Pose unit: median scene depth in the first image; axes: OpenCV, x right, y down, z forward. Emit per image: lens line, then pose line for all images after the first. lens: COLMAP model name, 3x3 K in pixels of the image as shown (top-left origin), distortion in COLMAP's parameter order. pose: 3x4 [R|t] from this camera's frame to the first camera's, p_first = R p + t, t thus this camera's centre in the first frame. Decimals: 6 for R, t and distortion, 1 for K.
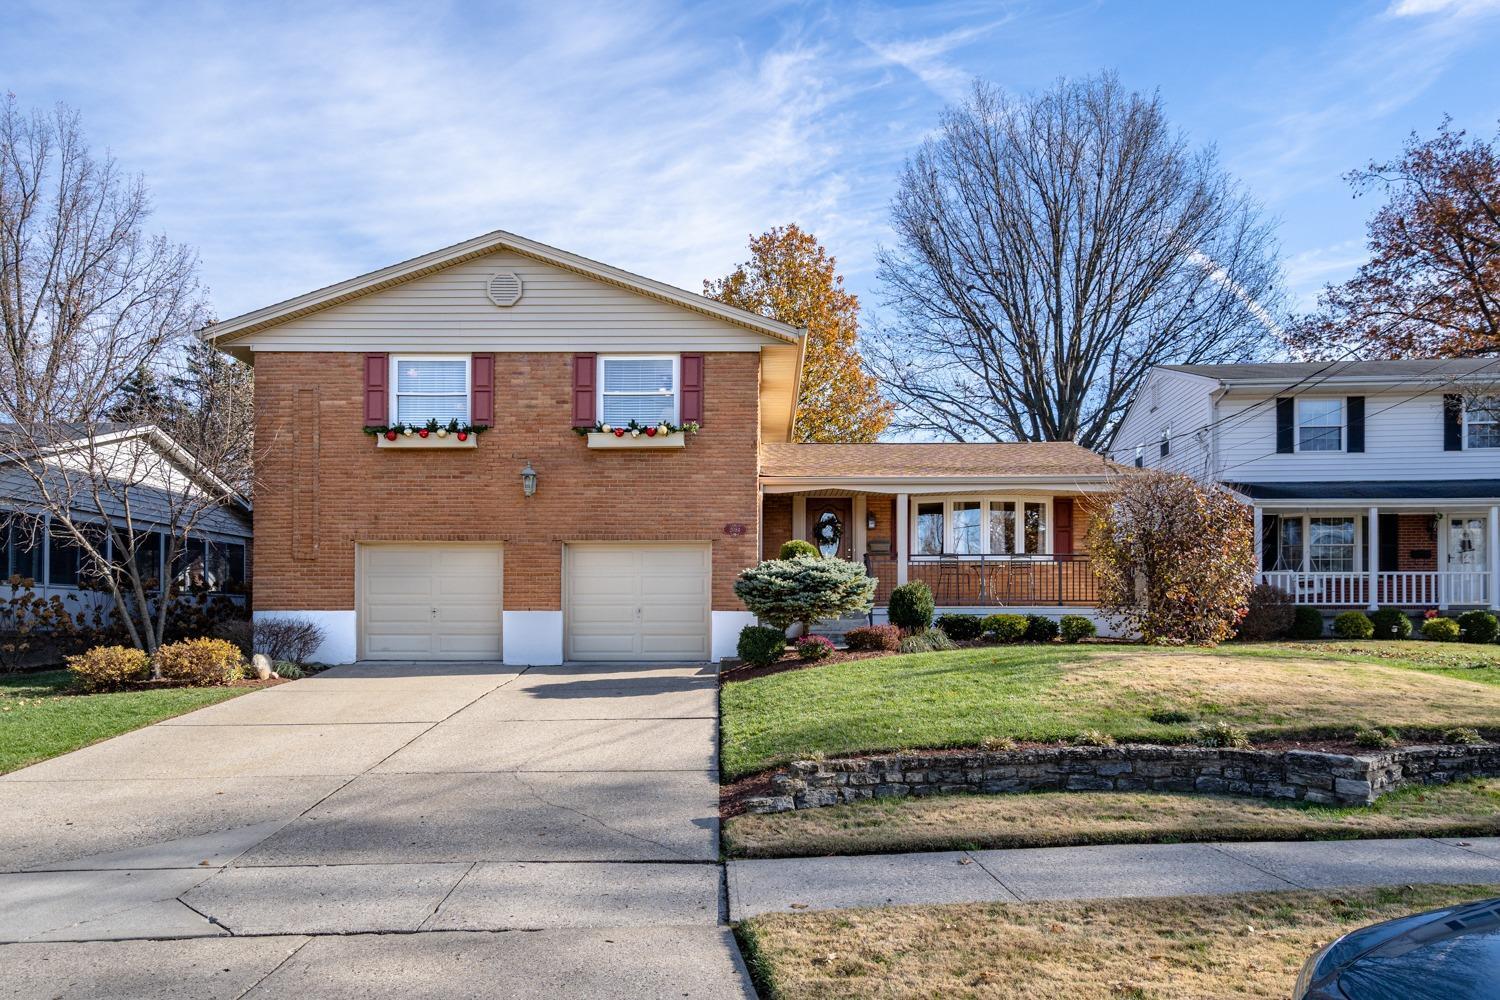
lens RADIAL K [[910.3, 0, 750.1], [0, 910.3, 523.5], [0, 0, 1]] dist [0.010764, 0.000866]
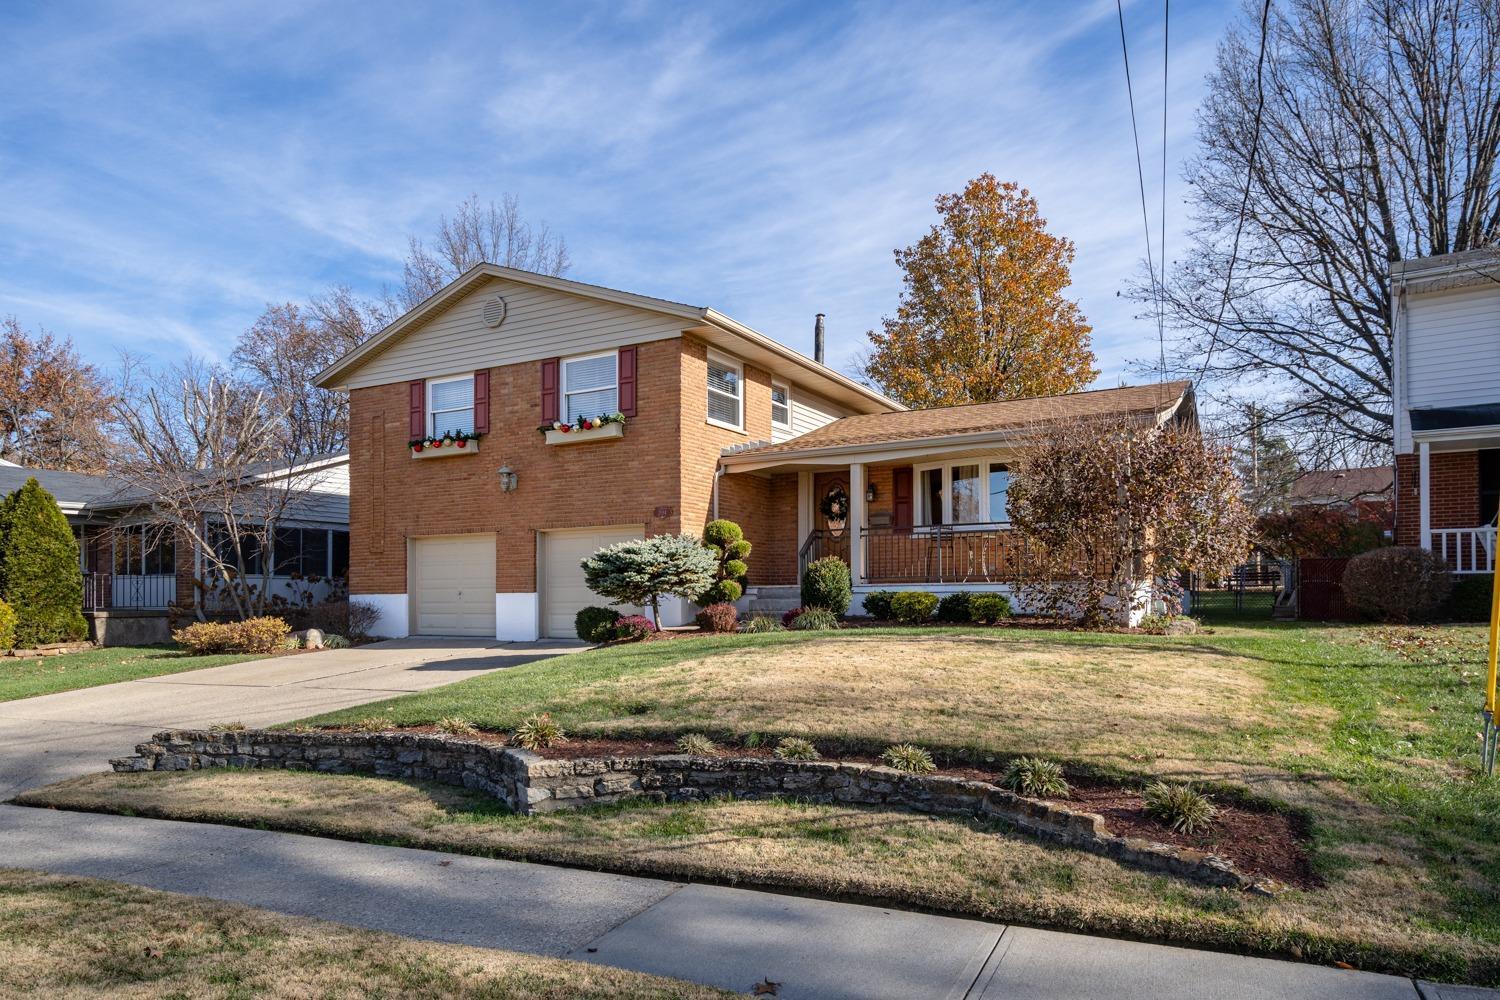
lens RADIAL K [[901.2, 0, 750.0], [0, 901.2, 500.0], [0, 0, 1]] dist [0.002392, -0.000005]
pose [[0.891671, -0.054778, -0.449358, 0.523281], [0.055098, 0.998404, -0.012375, 0.010644], [0.449319, -0.013724, 0.893266, 0.132059]]
